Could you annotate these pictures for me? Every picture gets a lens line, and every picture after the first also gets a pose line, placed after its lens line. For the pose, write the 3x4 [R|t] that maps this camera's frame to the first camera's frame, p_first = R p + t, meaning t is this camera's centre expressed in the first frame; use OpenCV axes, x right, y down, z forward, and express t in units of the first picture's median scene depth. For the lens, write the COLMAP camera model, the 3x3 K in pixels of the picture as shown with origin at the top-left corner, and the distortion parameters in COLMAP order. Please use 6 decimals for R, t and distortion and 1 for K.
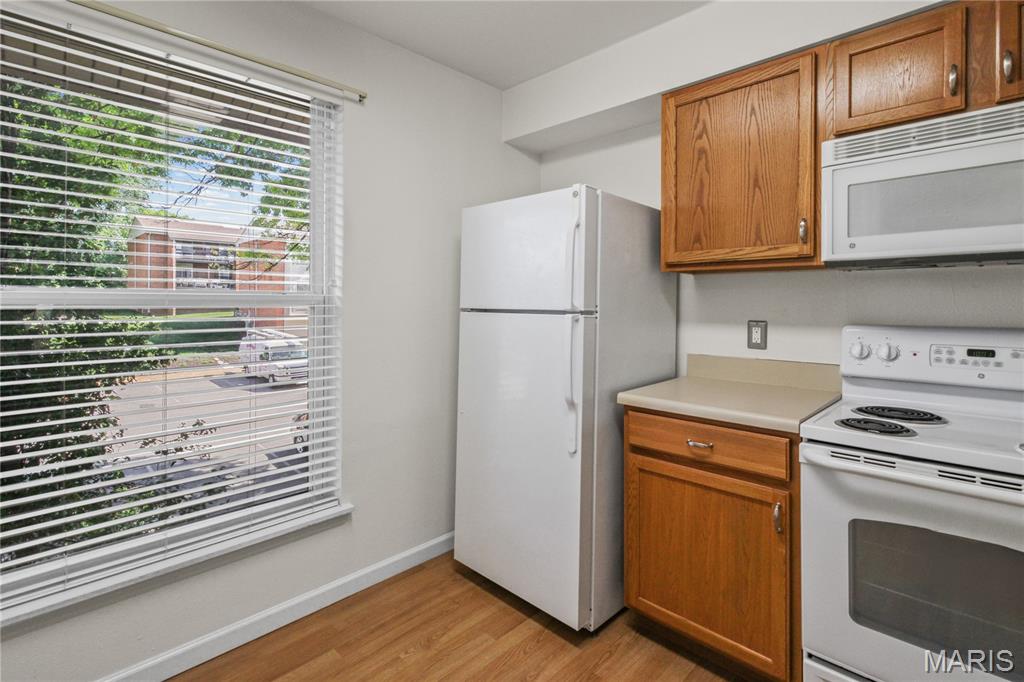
lens RADIAL K [[488.4, 0, 514.3], [0, 488.4, 303.1], [0, 0, 1]] dist [0.009010, -0.004282]
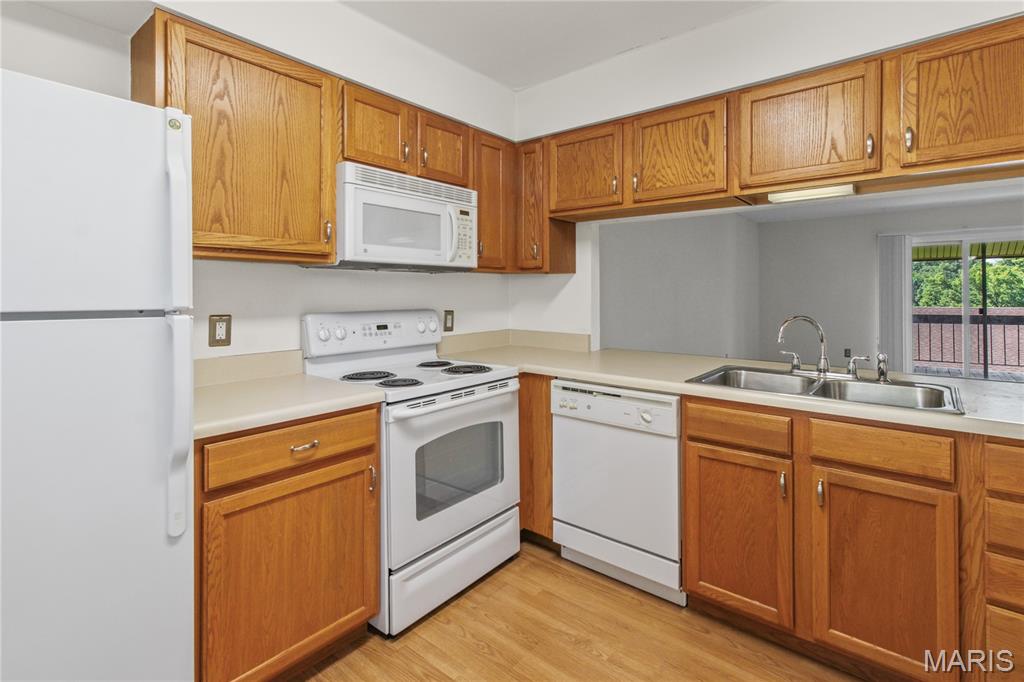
lens RADIAL K [[488.4, 0, 514.5], [0, 488.4, 293.4], [0, 0, 1]] dist [0.009010, -0.004282]
pose [[-0.091158, 0.000027, 0.995836, -0.544886], [0.001179, 0.999999, 0.000080, -0.003979], [-0.995836, 0.001181, -0.091158, 0.629712]]
